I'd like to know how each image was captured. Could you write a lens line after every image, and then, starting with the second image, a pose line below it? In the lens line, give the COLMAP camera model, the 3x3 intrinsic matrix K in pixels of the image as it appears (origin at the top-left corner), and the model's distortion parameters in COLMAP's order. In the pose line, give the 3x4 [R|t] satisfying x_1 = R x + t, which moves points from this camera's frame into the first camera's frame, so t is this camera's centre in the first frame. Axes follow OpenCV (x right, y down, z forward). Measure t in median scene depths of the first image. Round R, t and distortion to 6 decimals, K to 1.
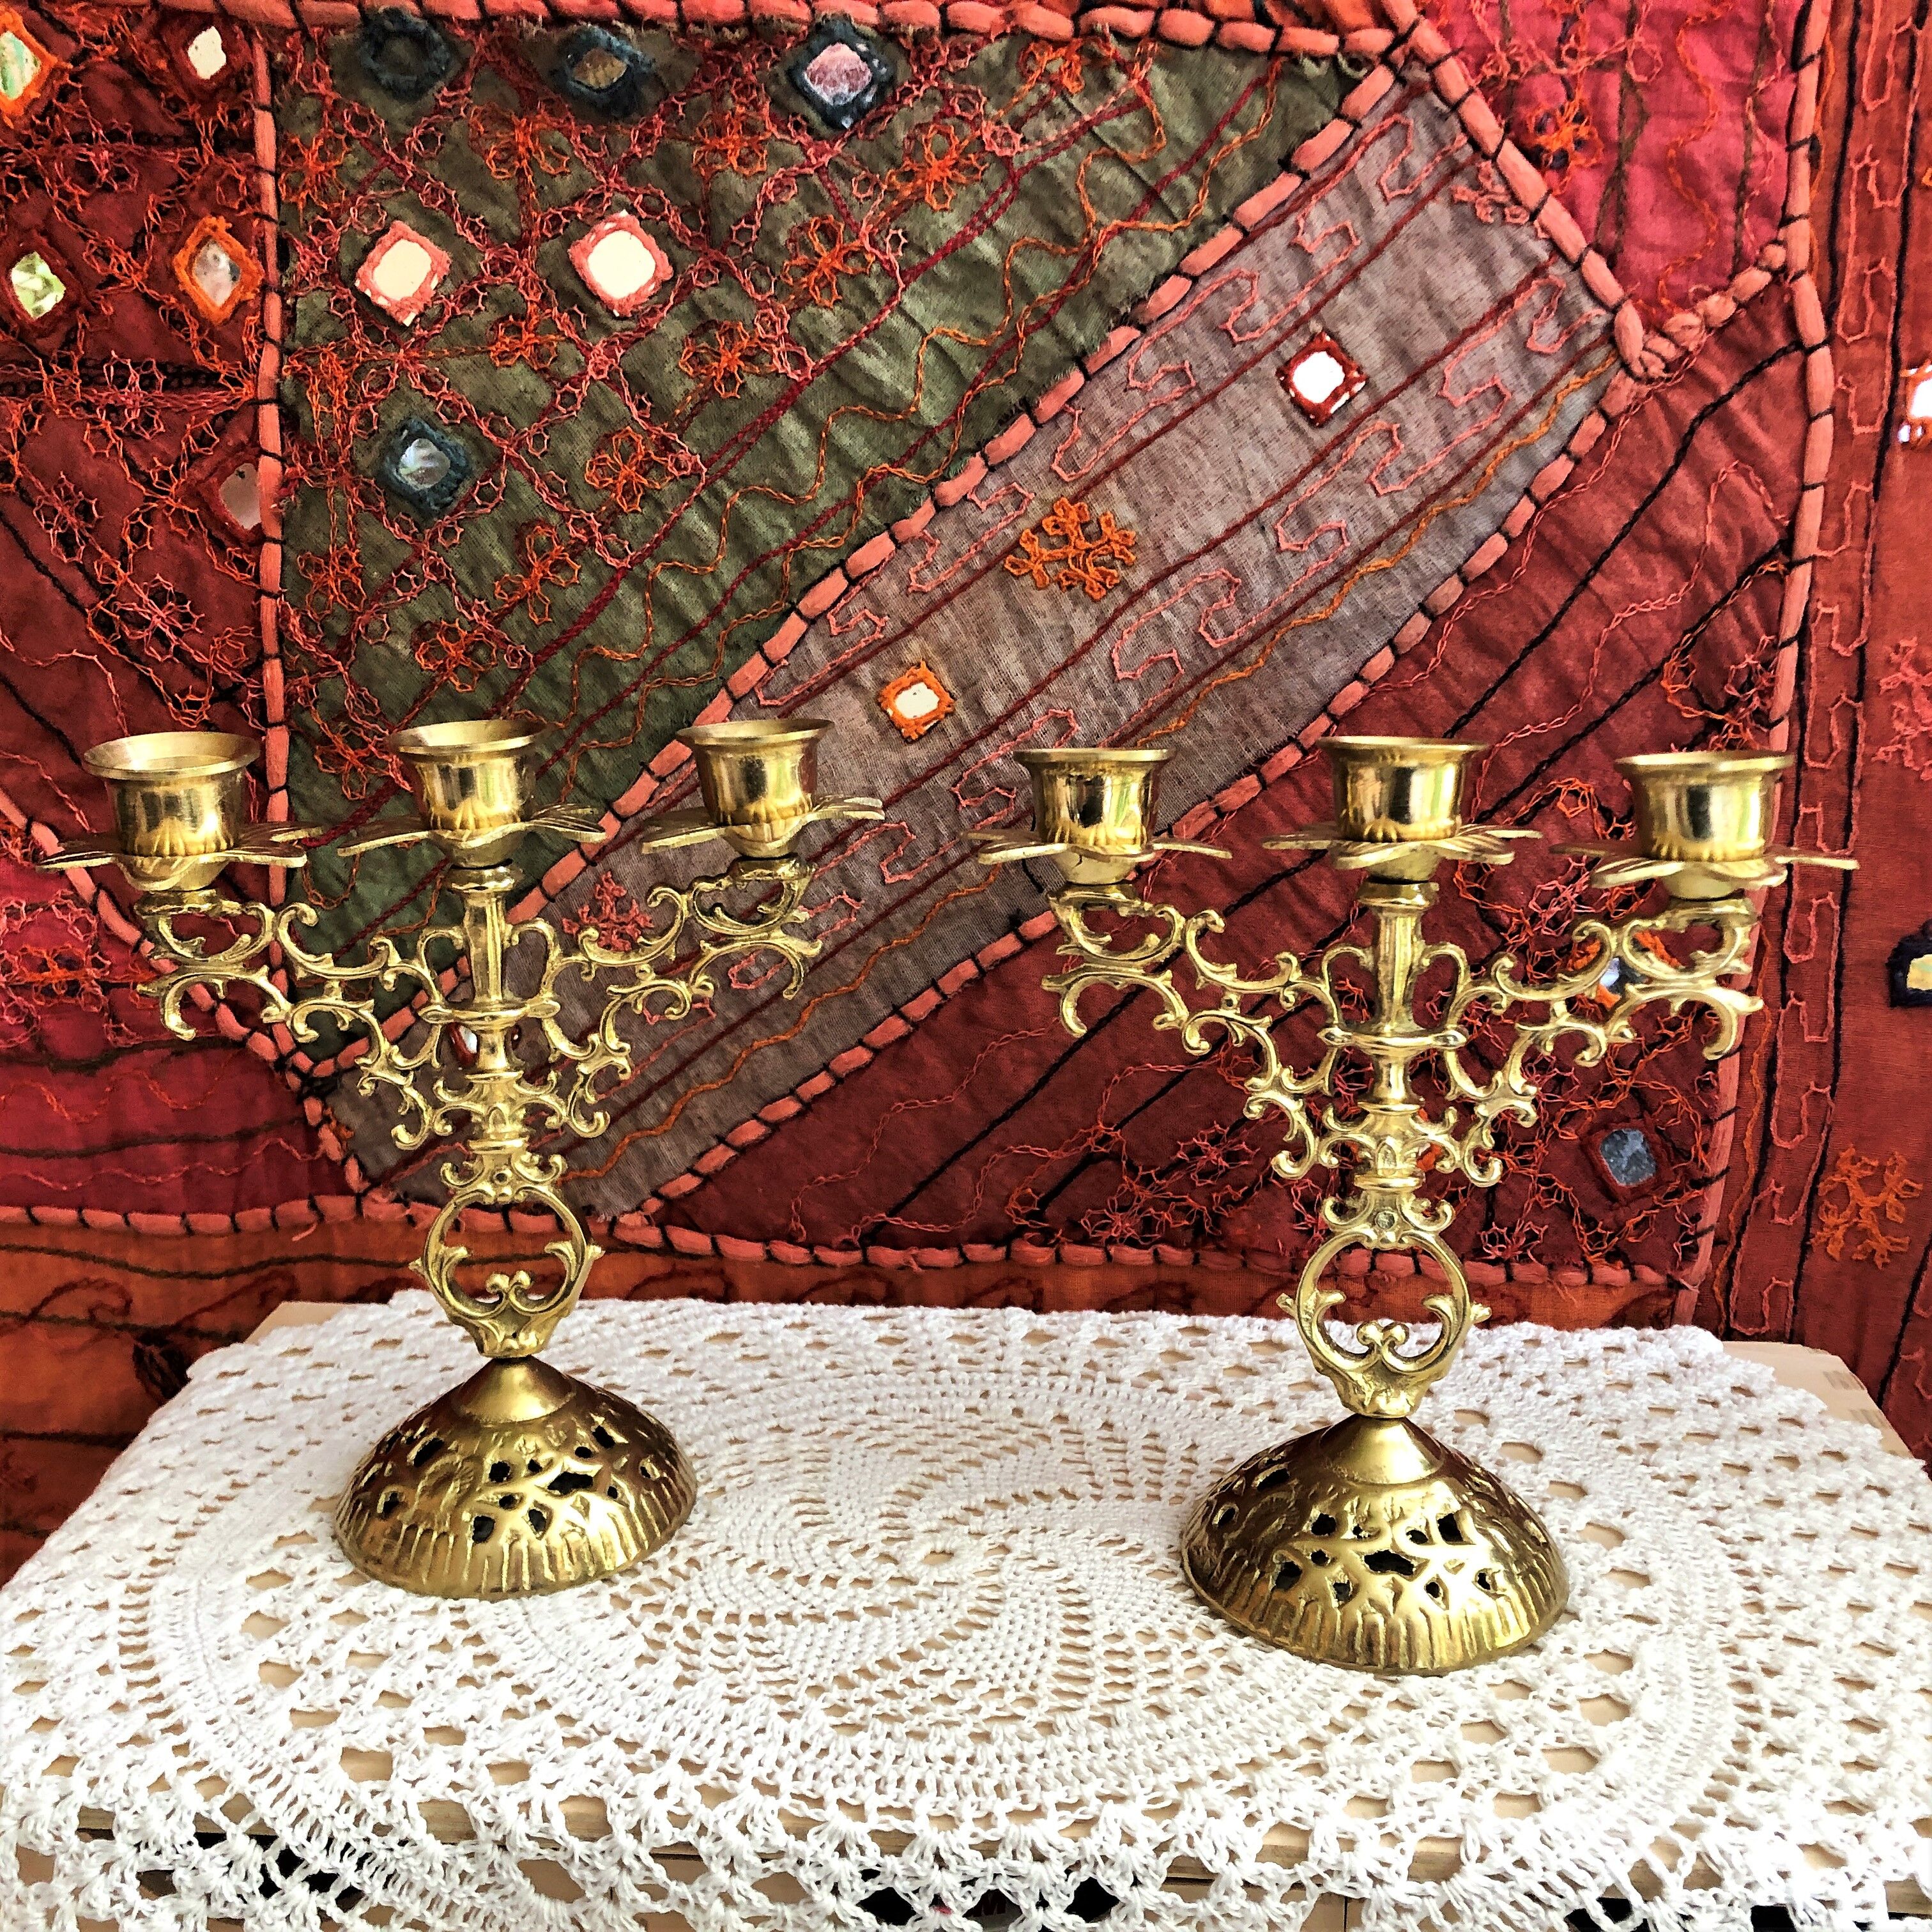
lens RADIAL K [[2168.8, 0, 956.5], [0, 2168.8, 997.2], [0, 0, 1]] dist [0.008573, 0.000000]
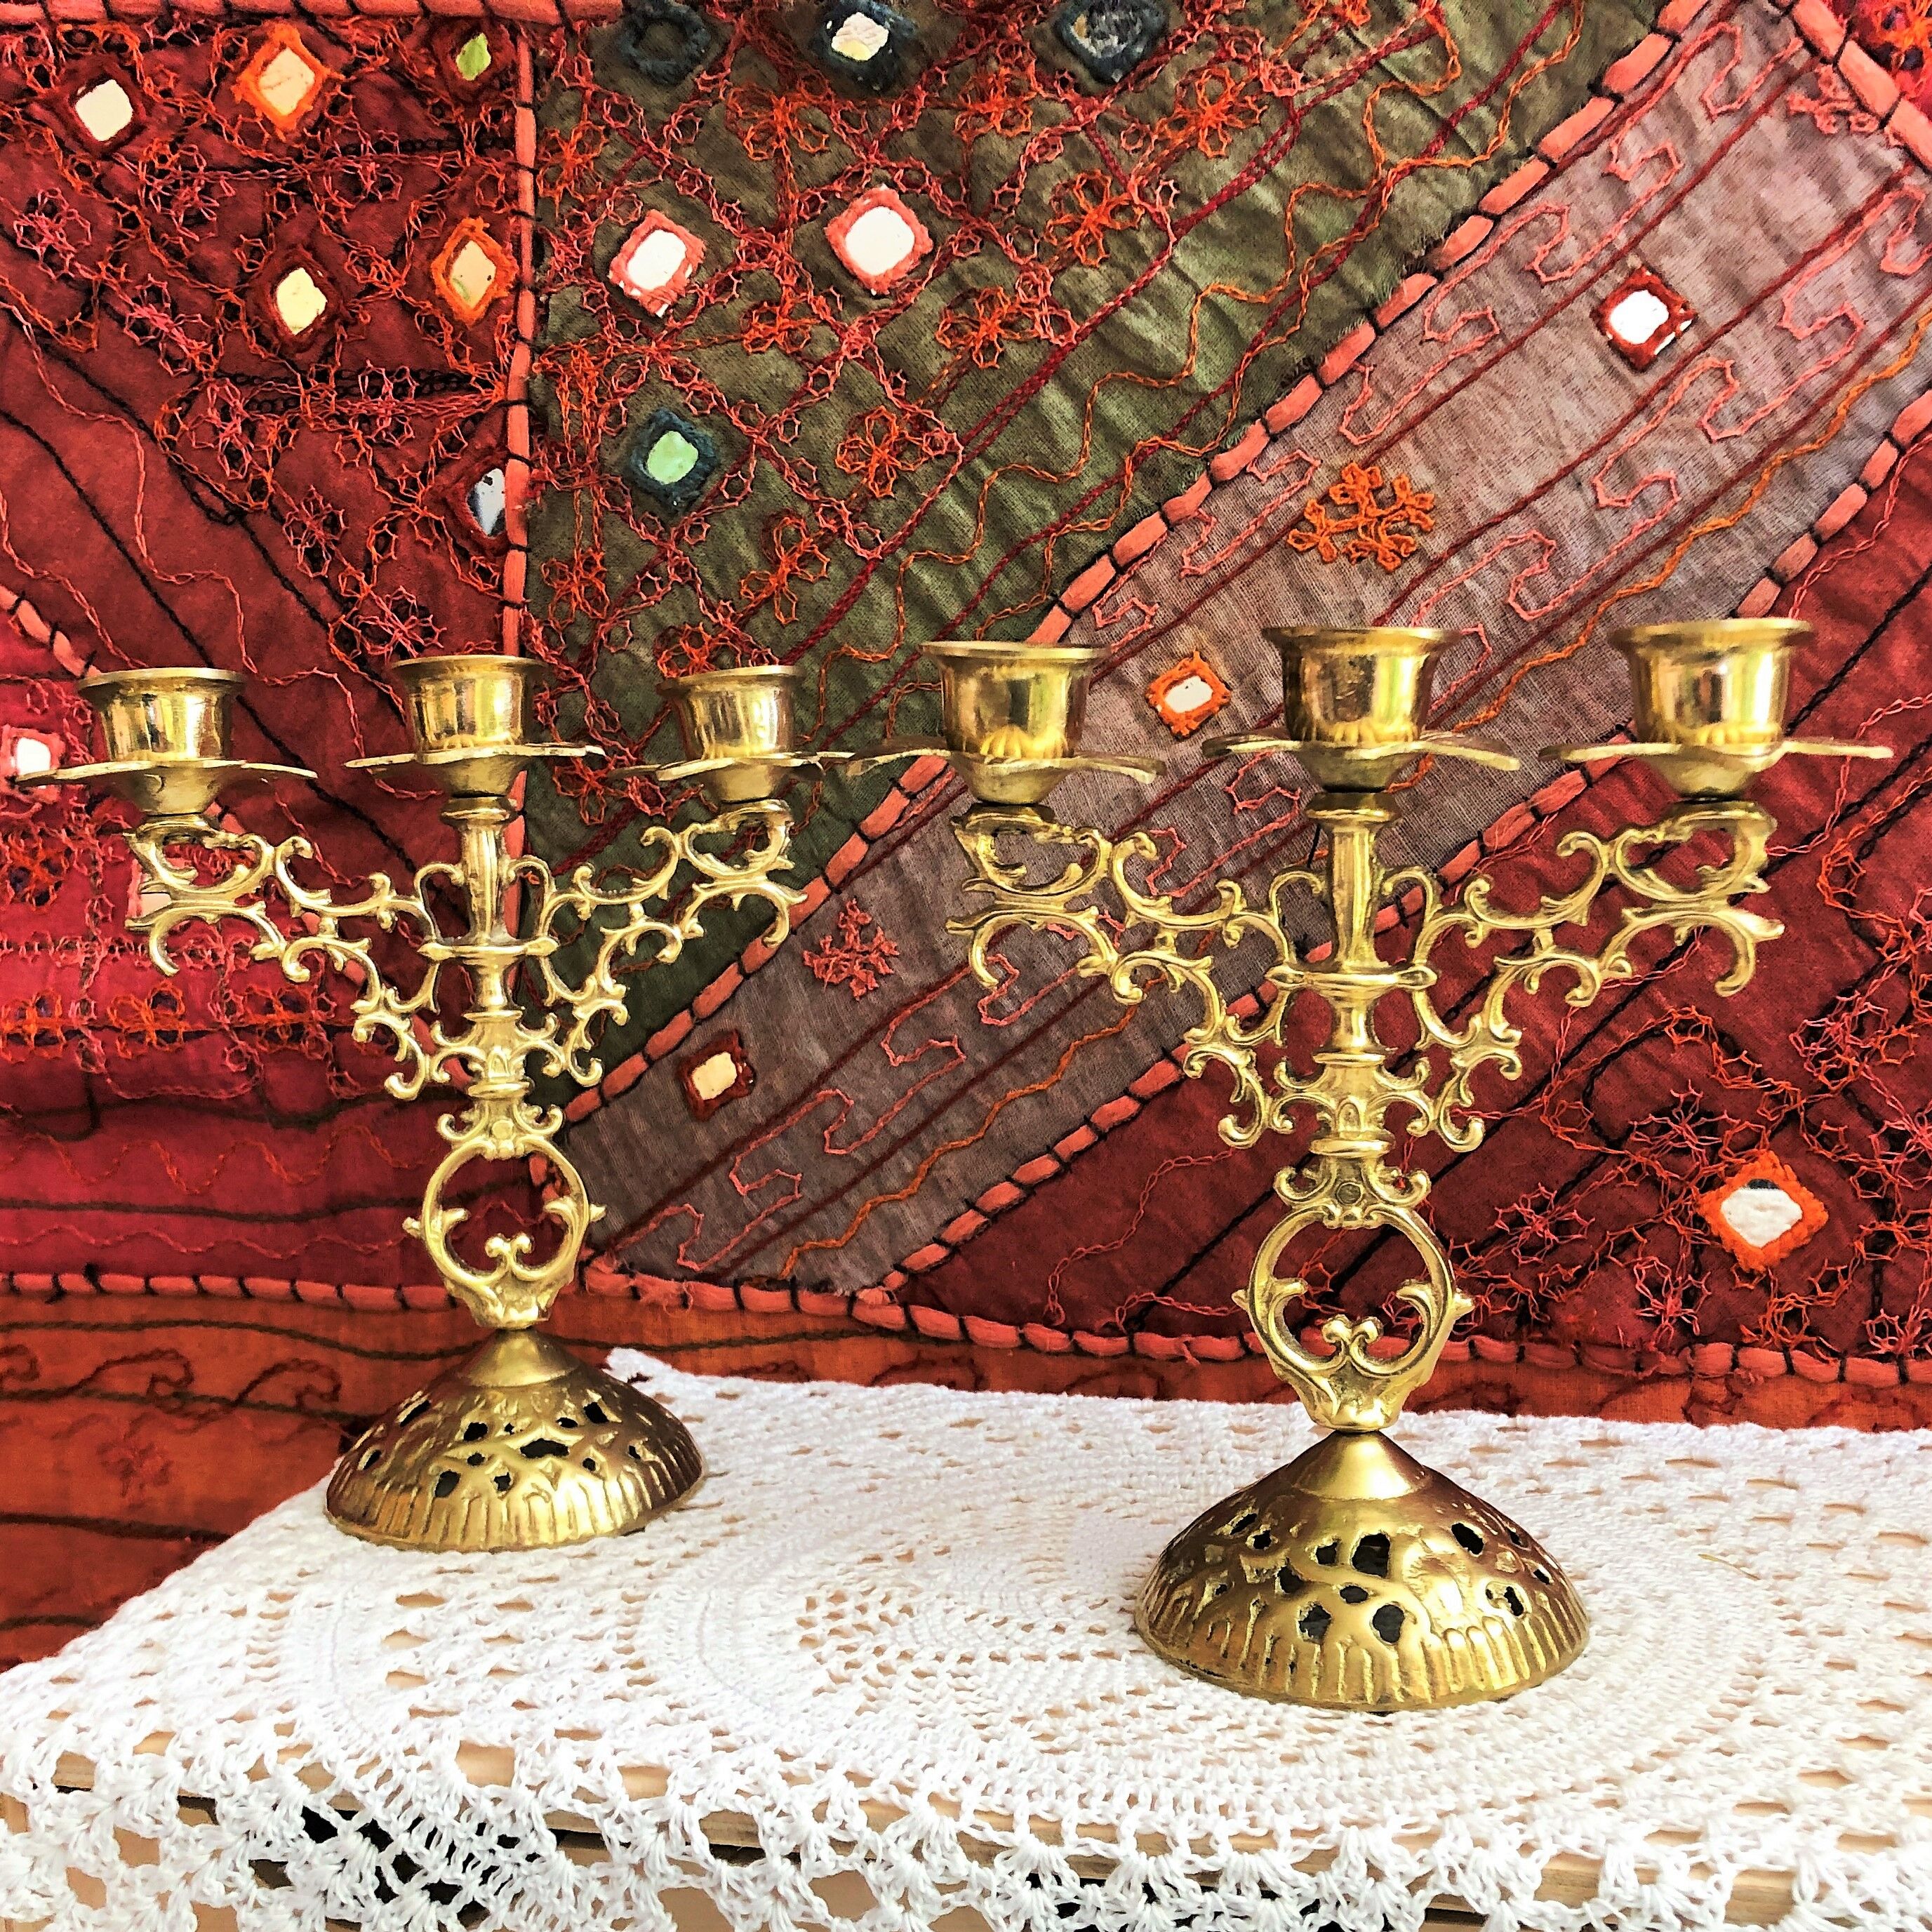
lens RADIAL K [[2354.4, 0, 984.7], [0, 2354.4, 1038.5], [0, 0, 1]] dist [0.007590, 0.000000]
pose [[0.988195, 0.002477, -0.153179, 0.049300], [-0.024319, 0.989728, -0.140883, 0.150371], [0.151256, 0.142945, 0.978105, 0.051439]]
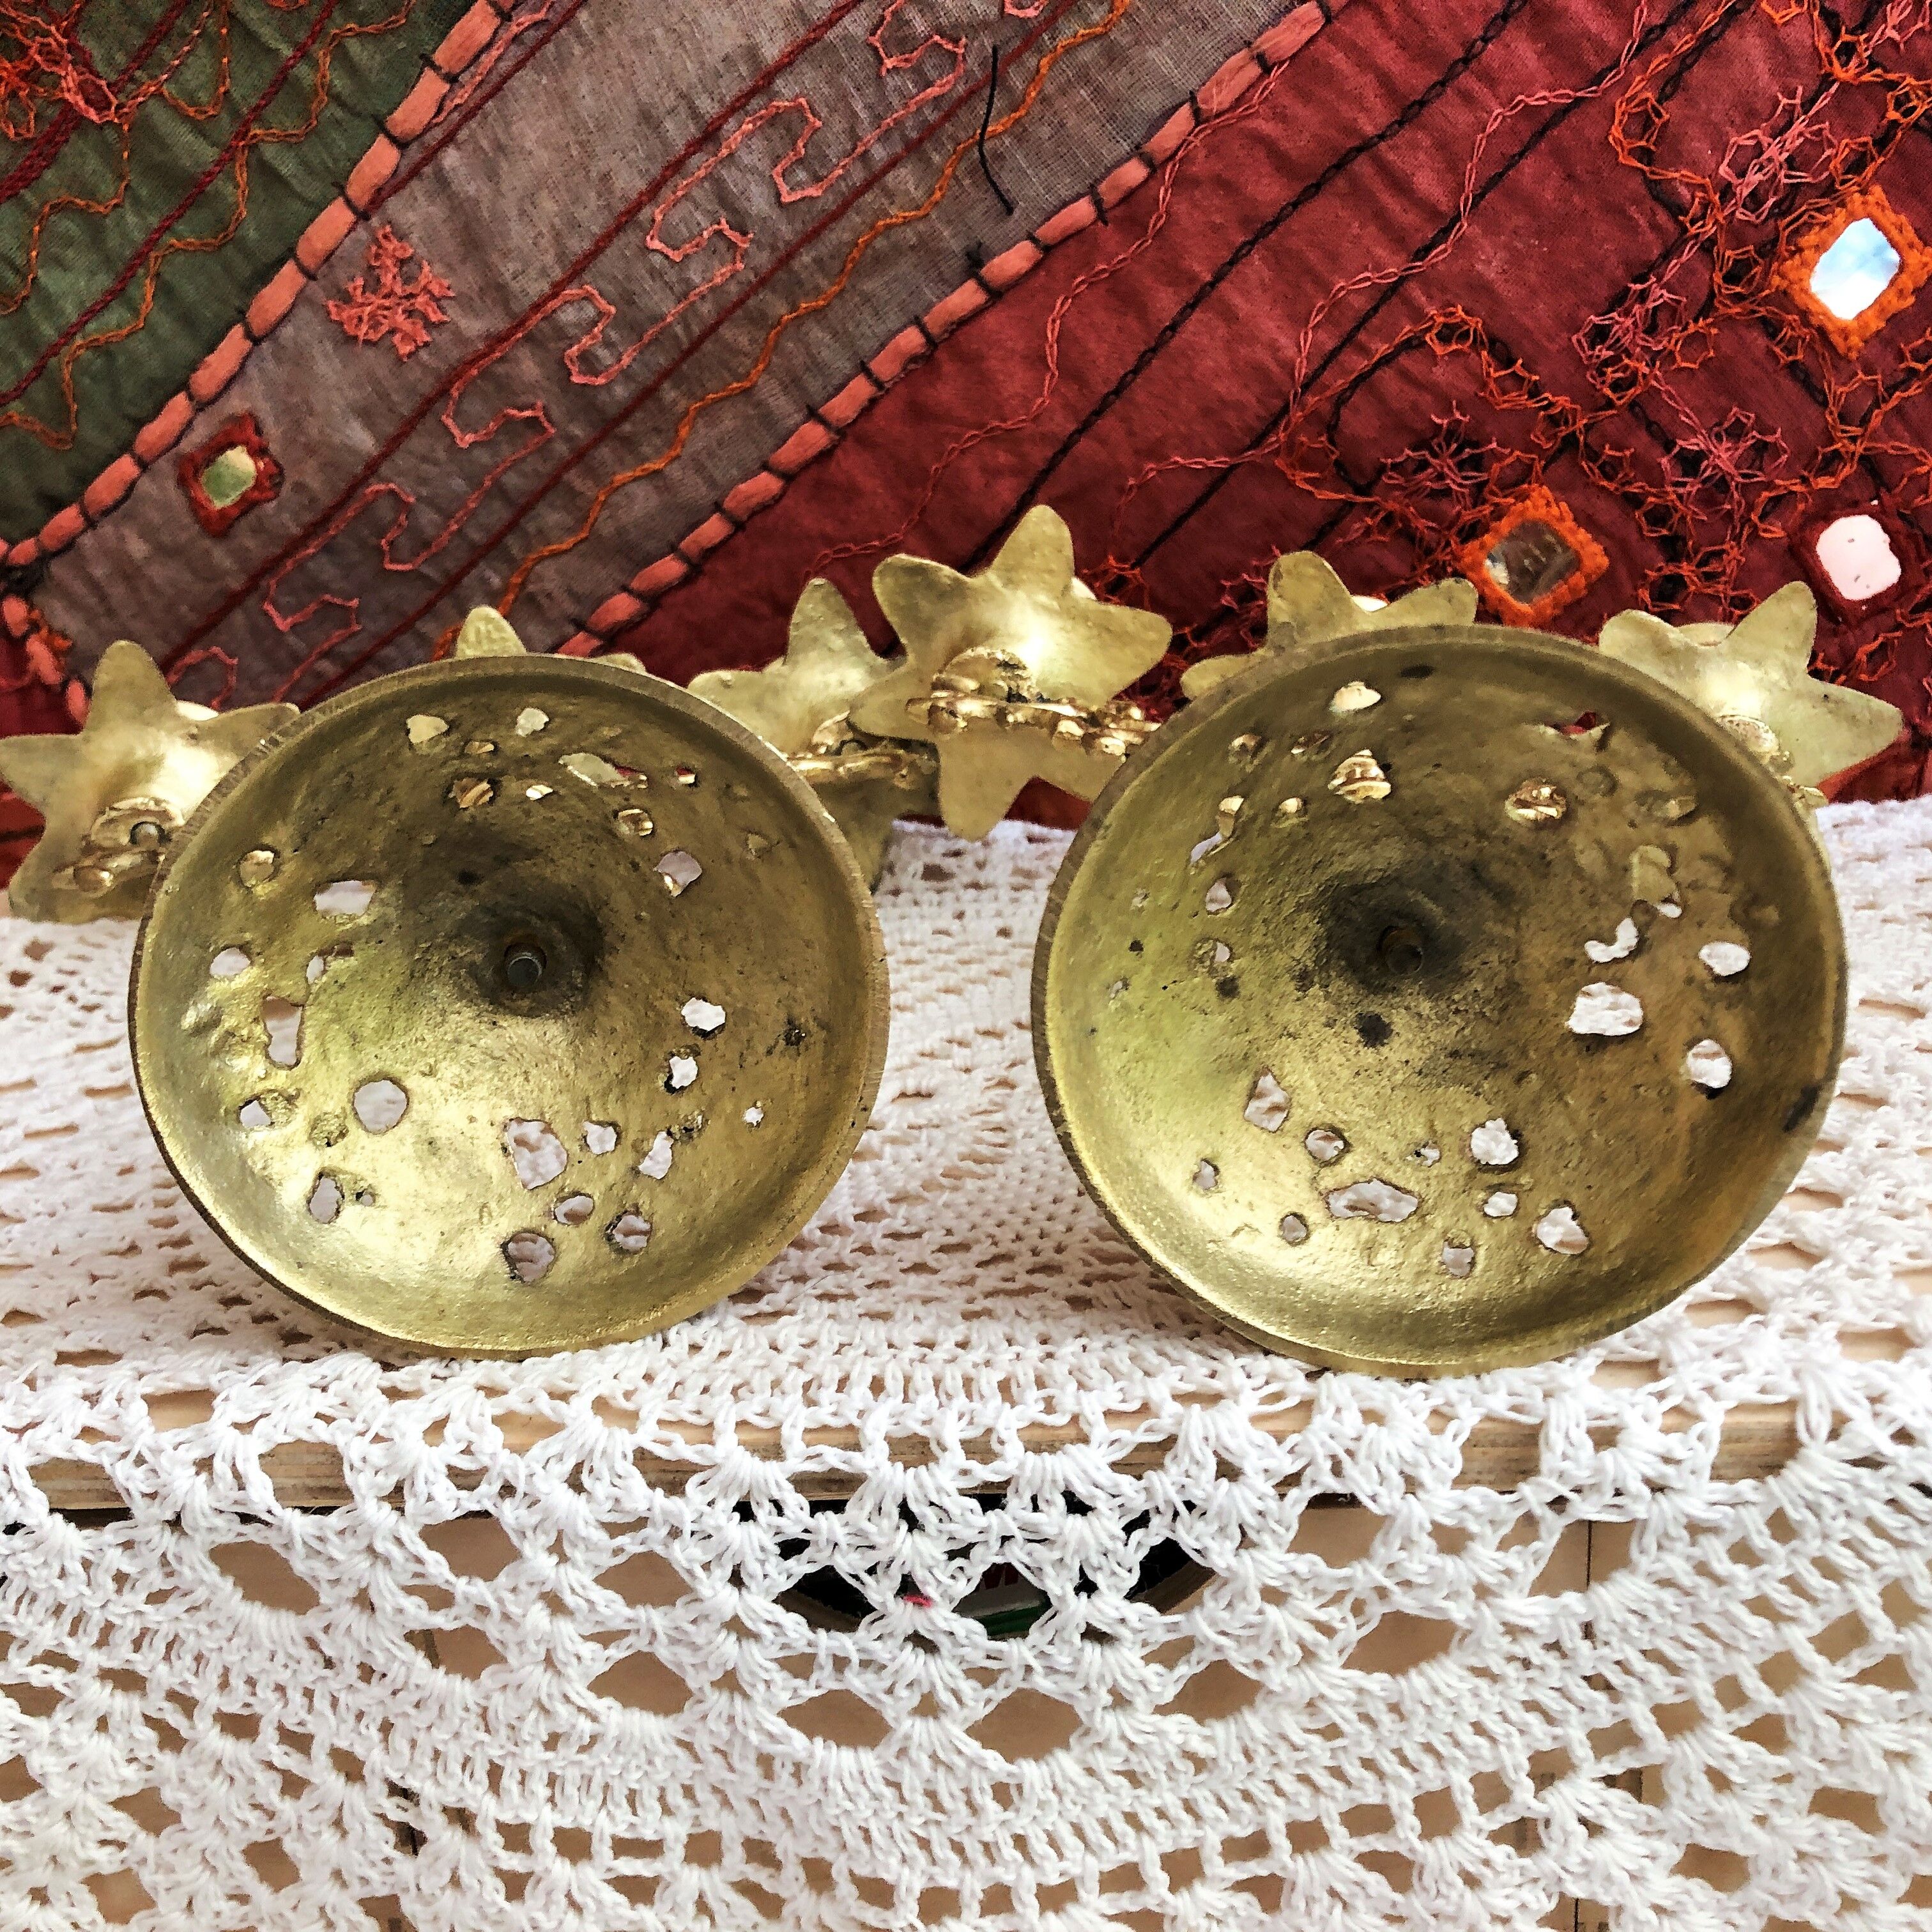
lens RADIAL K [[2168.8, 0, 945.8], [0, 2168.8, 953.7], [0, 0, 1]] dist [0.008573, 0.000000]
pose [[0.998431, -0.055697, -0.005810, 0.010449], [0.055937, 0.996847, 0.056270, 0.157872], [0.002657, -0.056507, 0.998399, 0.312750]]
